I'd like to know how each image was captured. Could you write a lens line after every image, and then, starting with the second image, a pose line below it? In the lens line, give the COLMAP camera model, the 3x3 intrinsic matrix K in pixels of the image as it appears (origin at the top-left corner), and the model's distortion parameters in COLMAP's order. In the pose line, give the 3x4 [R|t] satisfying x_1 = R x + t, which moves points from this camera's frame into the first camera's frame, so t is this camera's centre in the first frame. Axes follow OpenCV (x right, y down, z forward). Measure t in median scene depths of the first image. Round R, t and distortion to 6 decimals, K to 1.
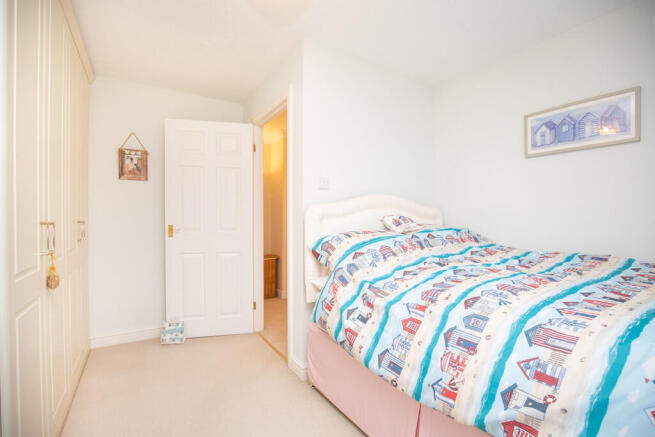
lens RADIAL K [[304.5, 0, 330.4], [0, 304.5, 214.9], [0, 0, 1]] dist [-0.026483, -0.000505]
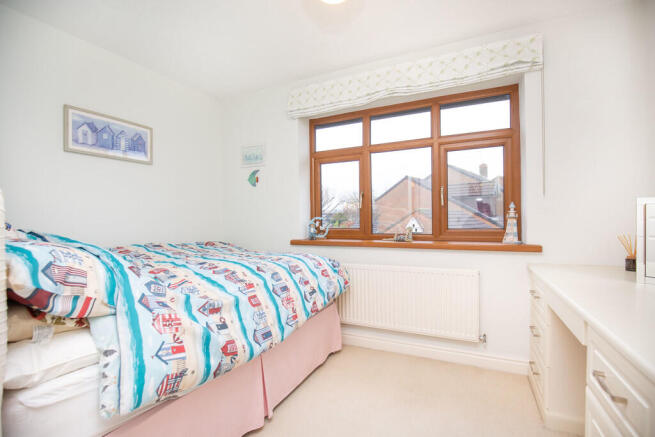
lens RADIAL K [[304.5, 0, 329.5], [0, 304.5, 217.7], [0, 0, 1]] dist [-0.026483, -0.000505]
pose [[-0.521039, 0.007110, 0.853503, -0.580771], [-0.000655, 0.999962, -0.008730, 0.021738], [-0.853533, -0.005108, -0.521014, 0.847496]]
